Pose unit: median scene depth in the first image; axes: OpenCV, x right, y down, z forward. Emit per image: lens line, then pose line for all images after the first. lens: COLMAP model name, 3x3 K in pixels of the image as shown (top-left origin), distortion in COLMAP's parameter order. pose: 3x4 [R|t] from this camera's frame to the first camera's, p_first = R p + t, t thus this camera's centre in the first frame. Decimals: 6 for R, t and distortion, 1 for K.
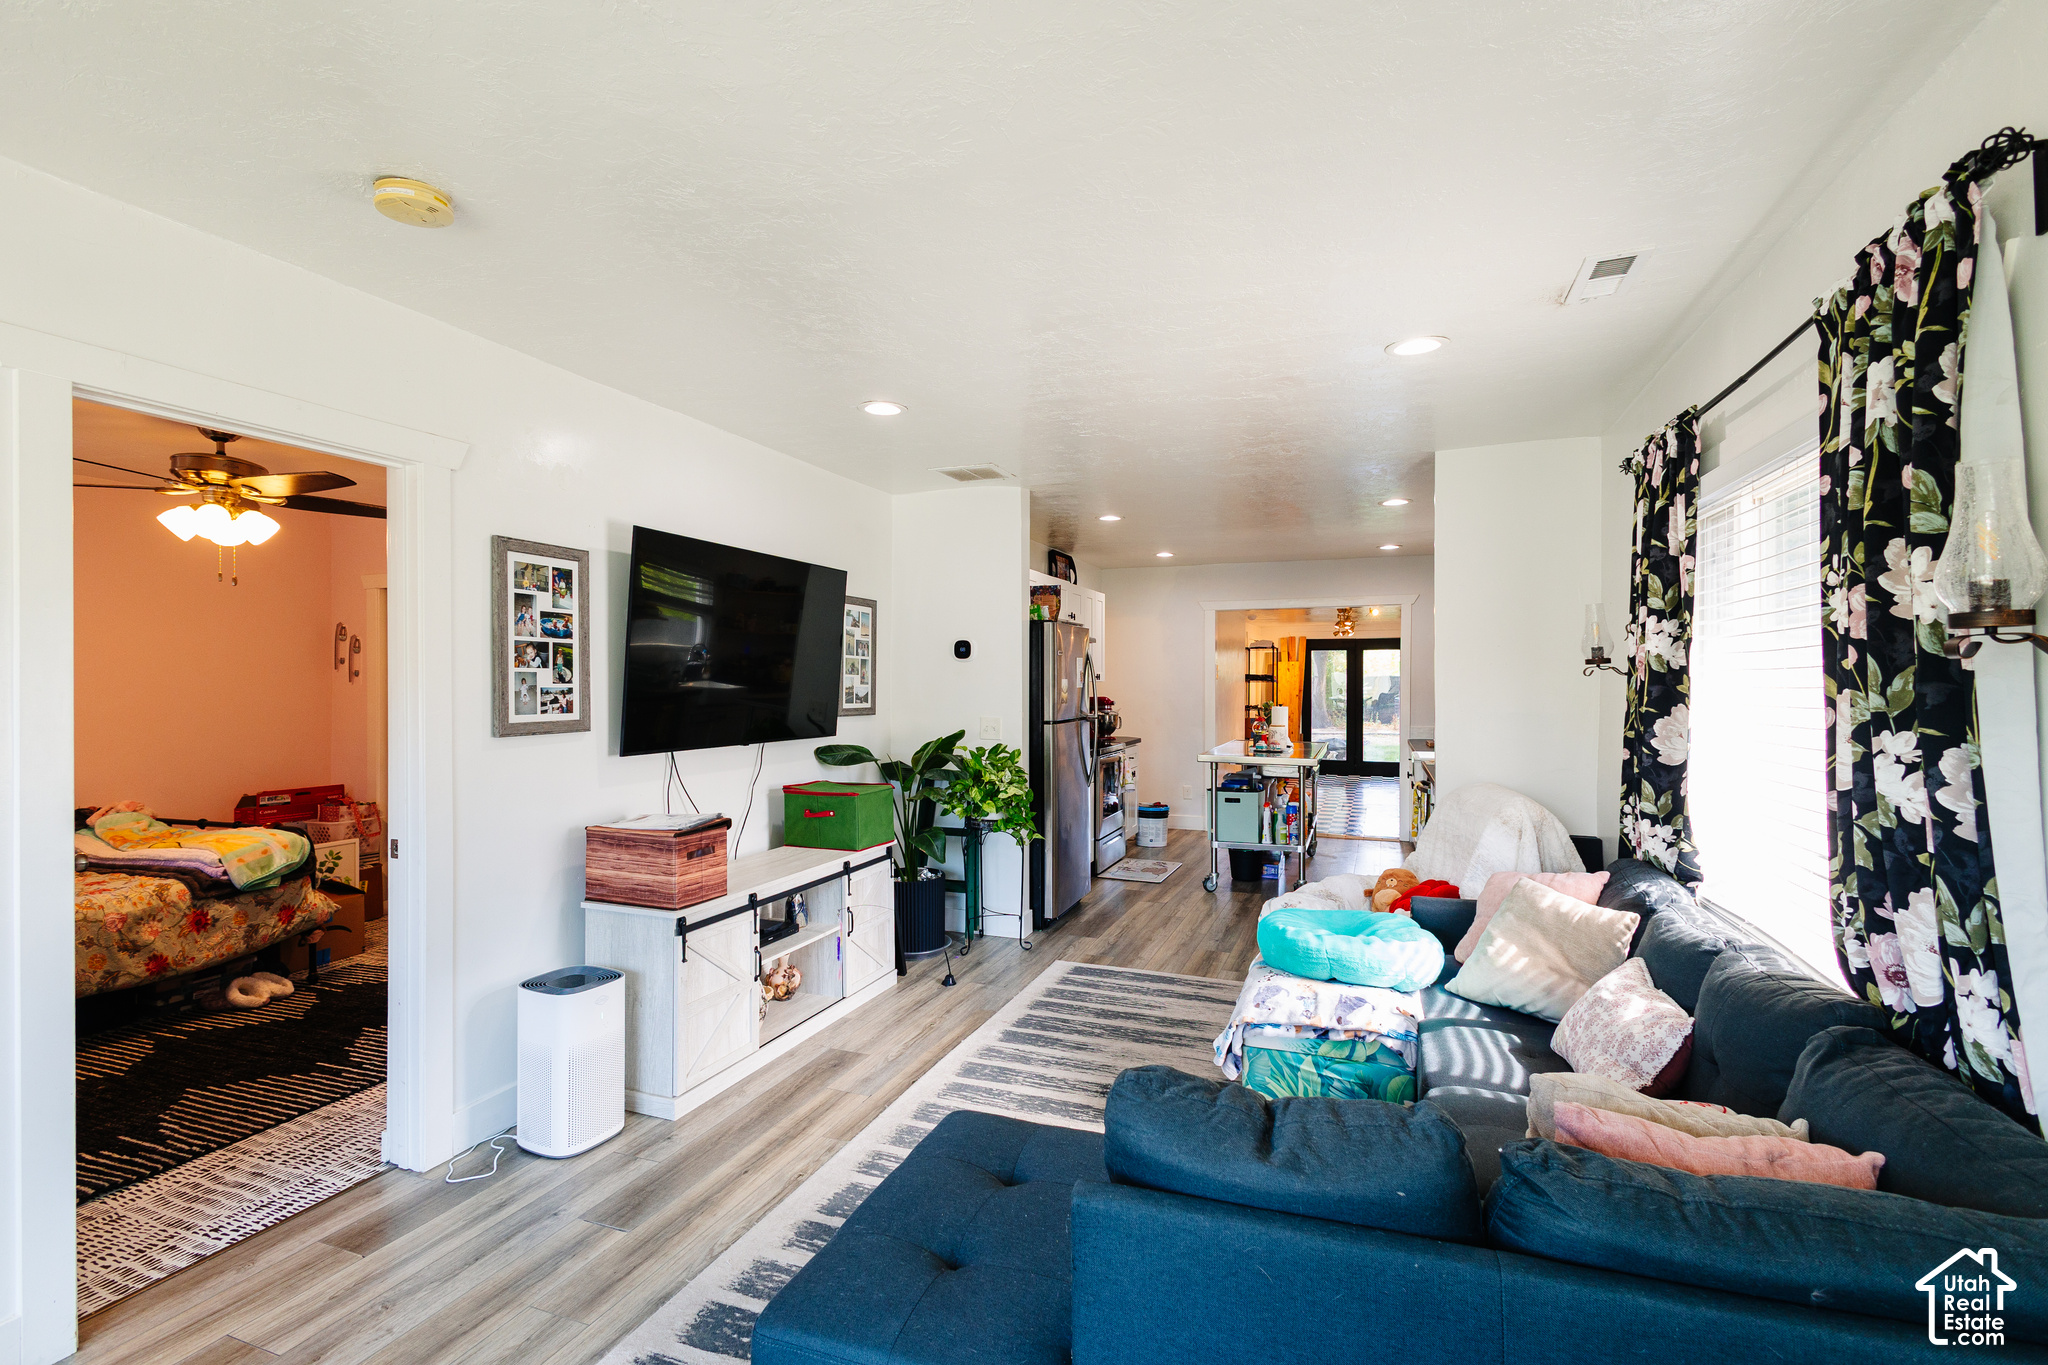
lens RADIAL K [[956.6, 0, 1018.7], [0, 956.6, 679.9], [0, 0, 1]] dist [0.013003, -0.003901]
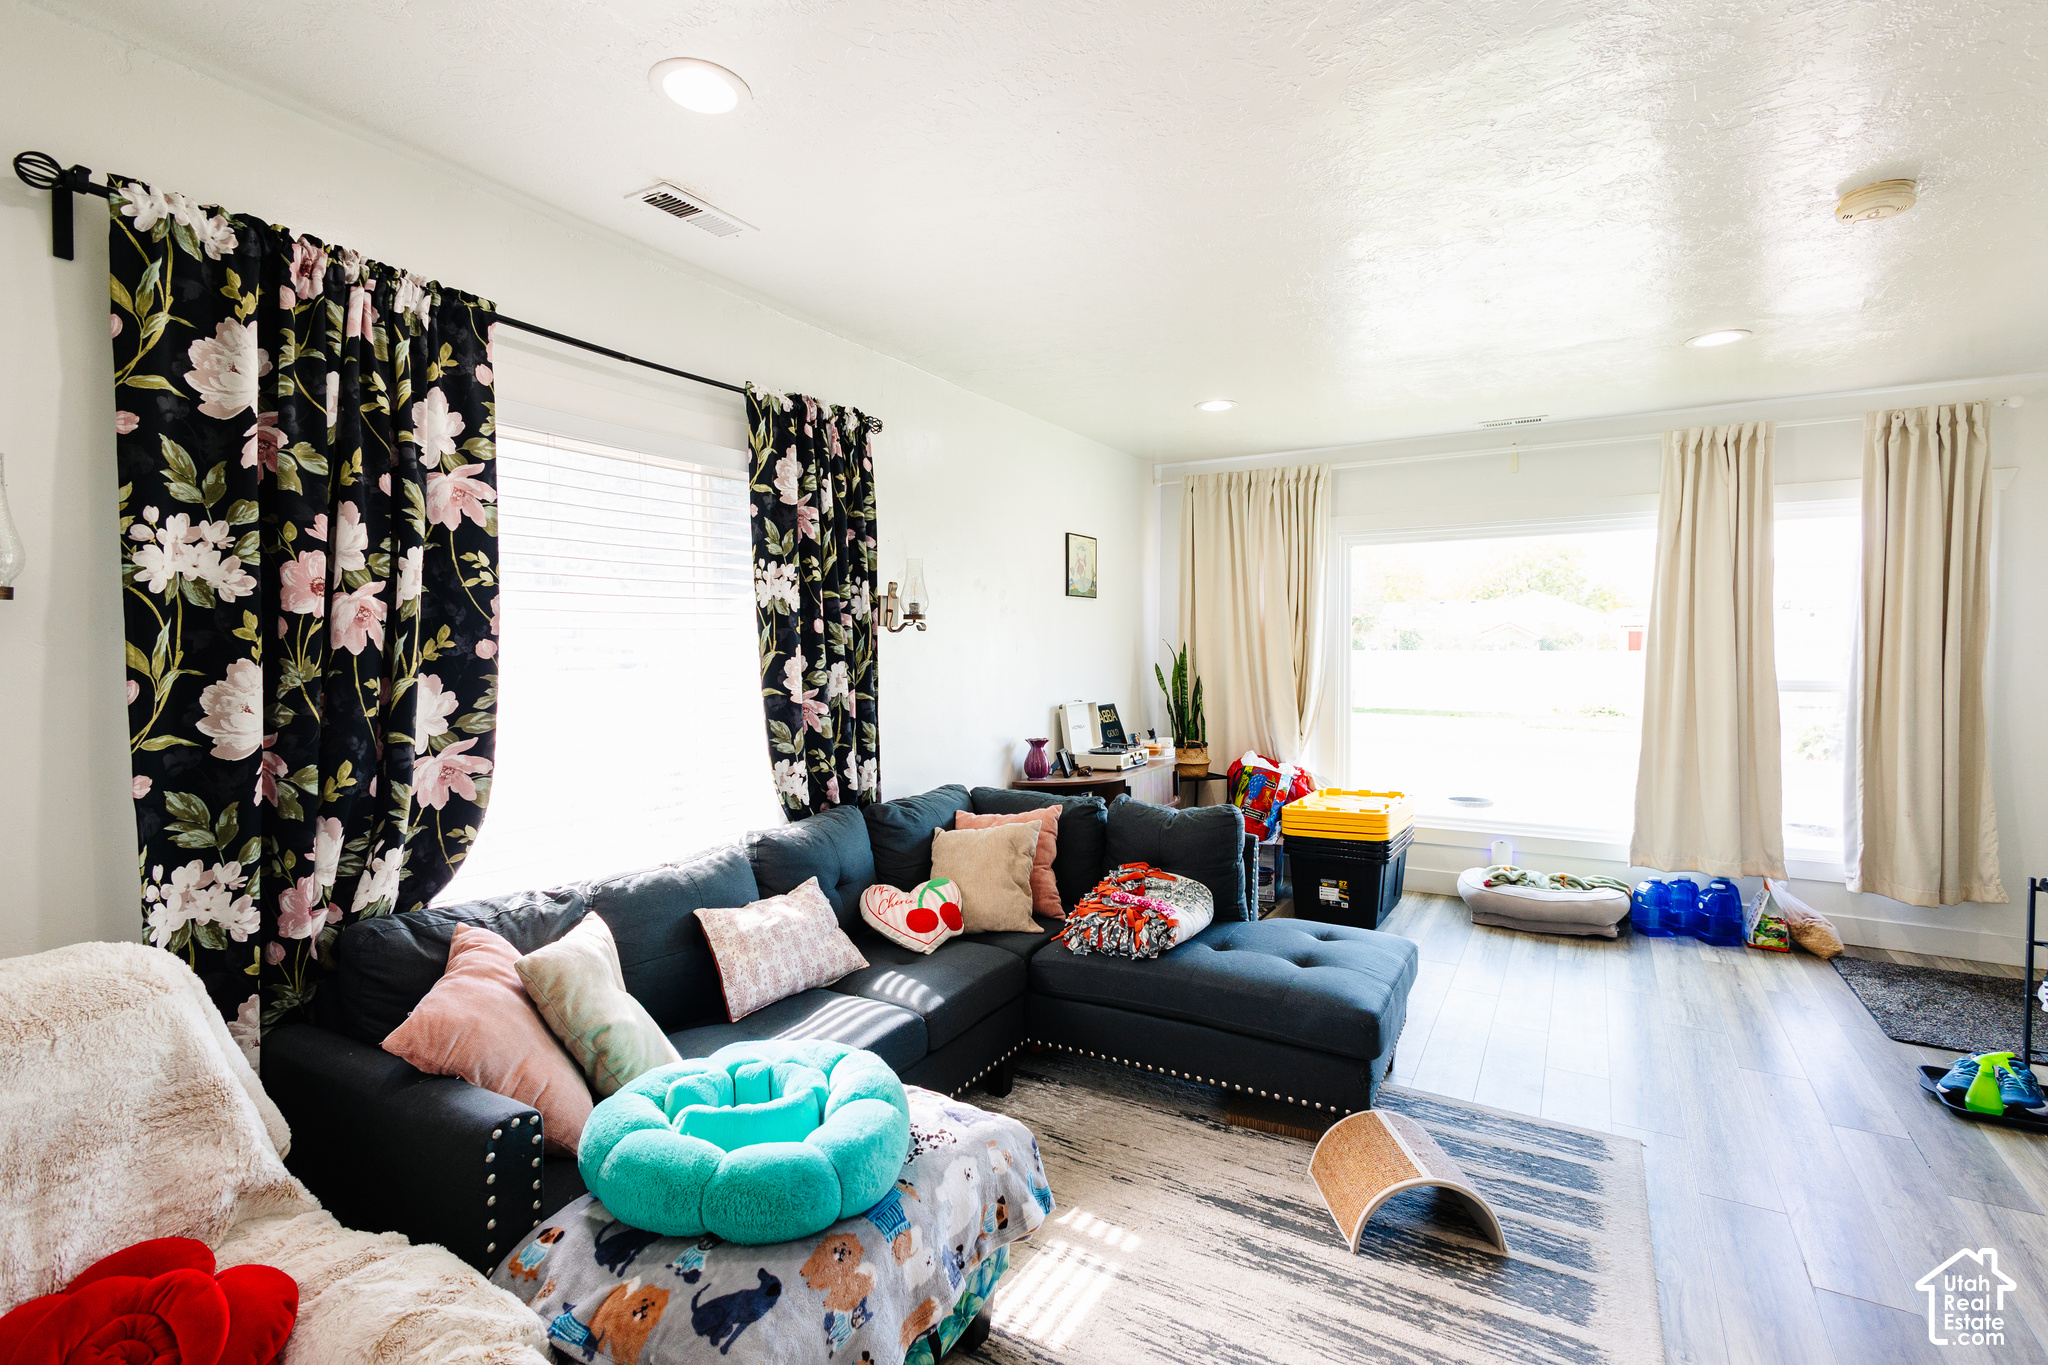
lens RADIAL K [[956.6, 0, 987.4], [0, 956.6, 679.1], [0, 0, 1]] dist [0.013003, -0.003901]
pose [[-0.981569, -0.001983, 0.191097, 0.090458], [0.005155, 0.999307, 0.036852, 0.003947], [-0.191038, 0.037158, -0.980879, 1.164838]]
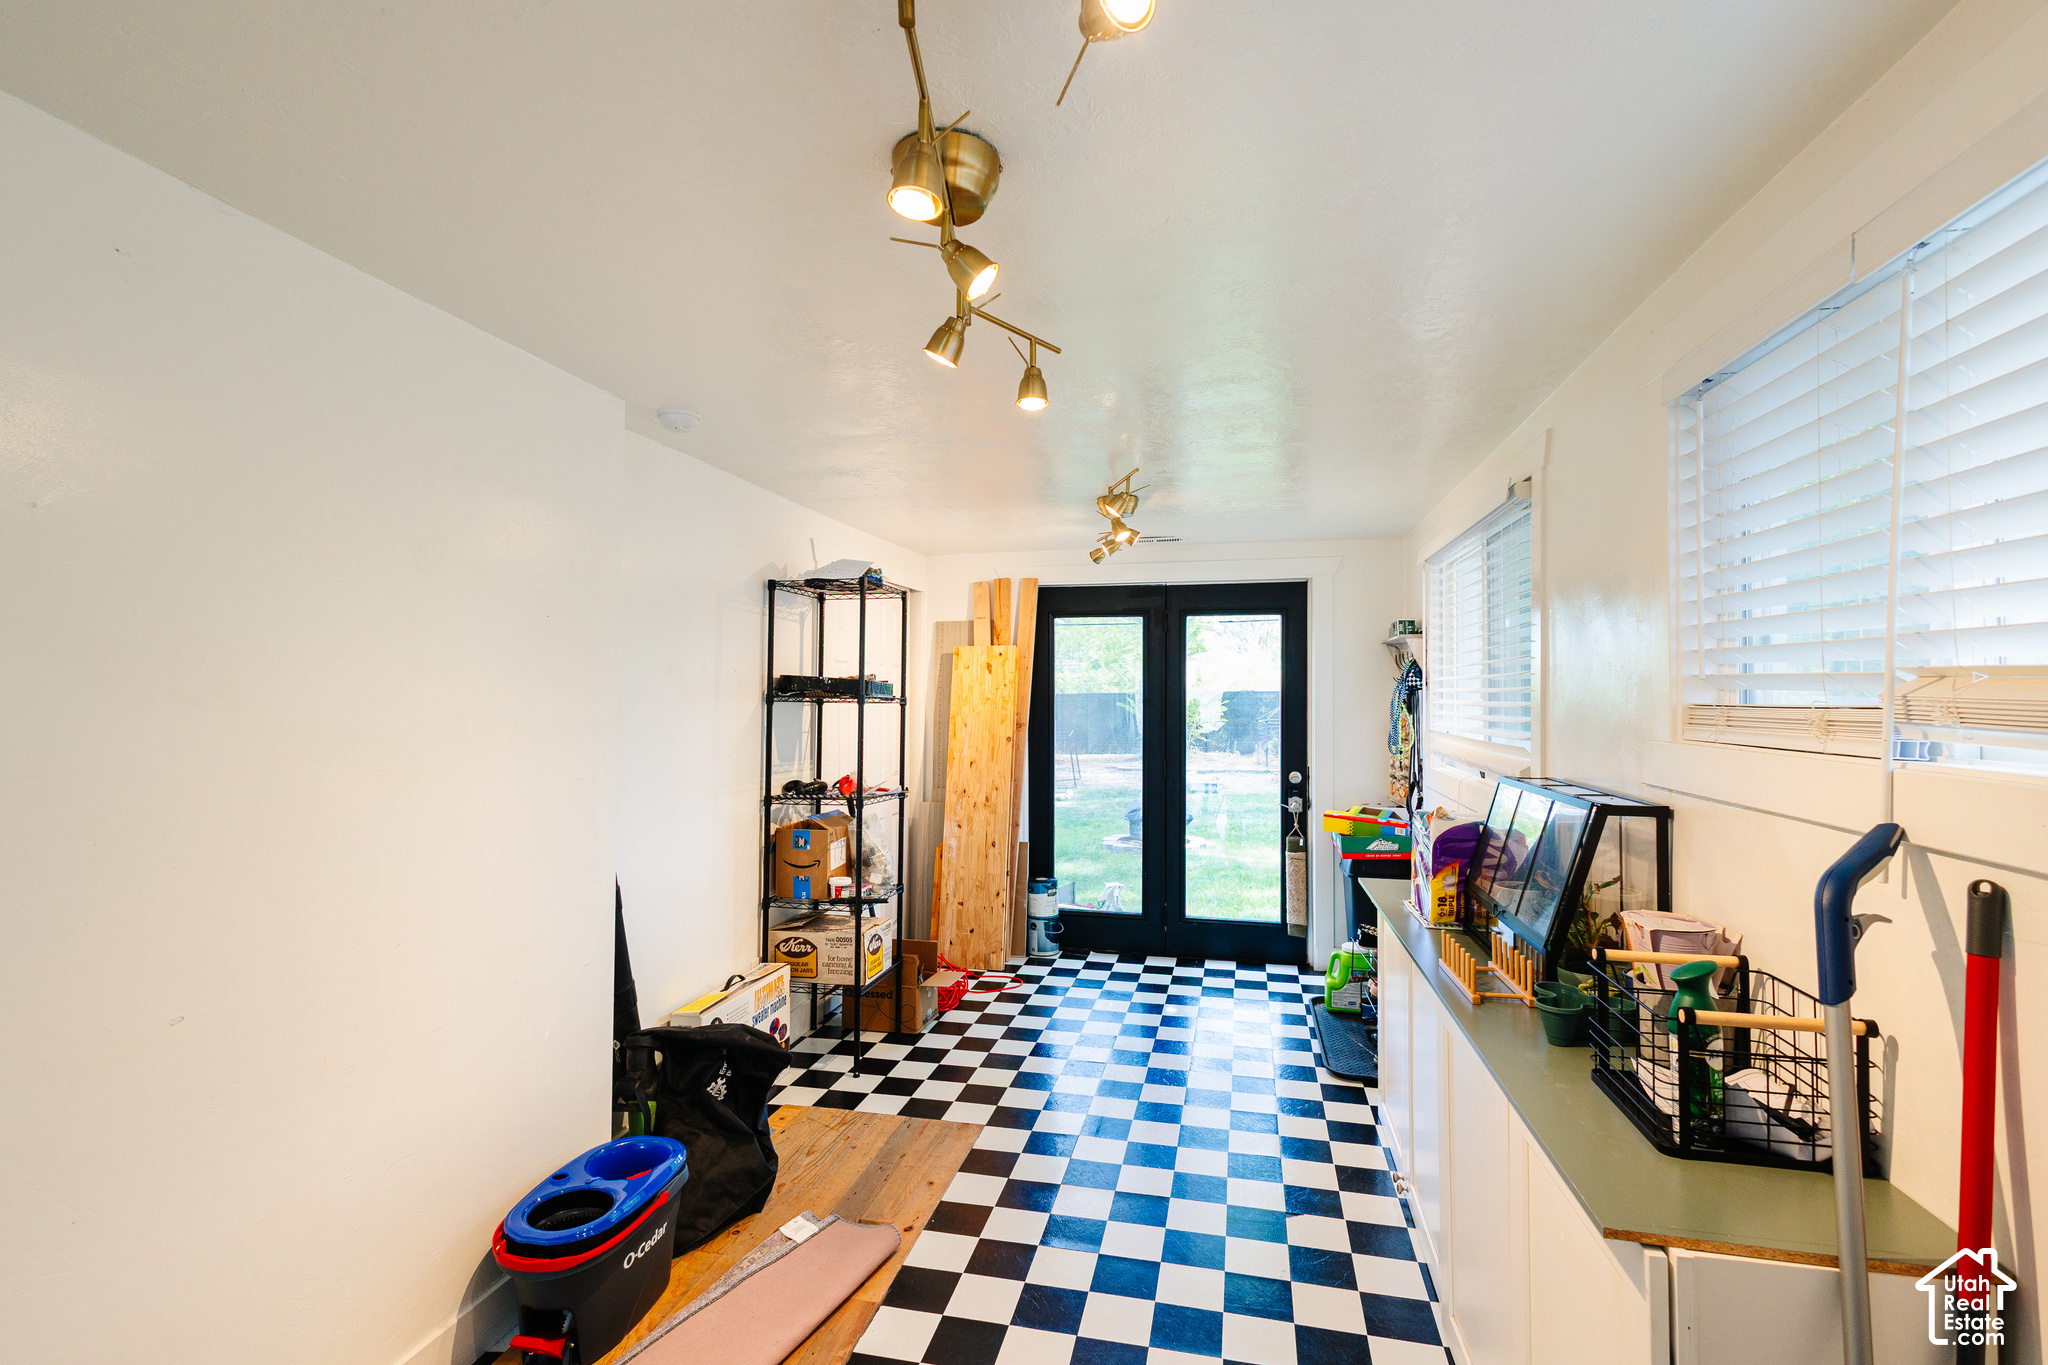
lens RADIAL K [[956.6, 0, 1021.5], [0, 956.6, 684.7], [0, 0, 1]] dist [0.013003, -0.003901]
pose [[0.990912, 0.003960, 0.134450, 0.819441], [-0.002382, 0.999926, -0.011895, -0.000848], [-0.134487, 0.011466, 0.990849, 2.136669]]
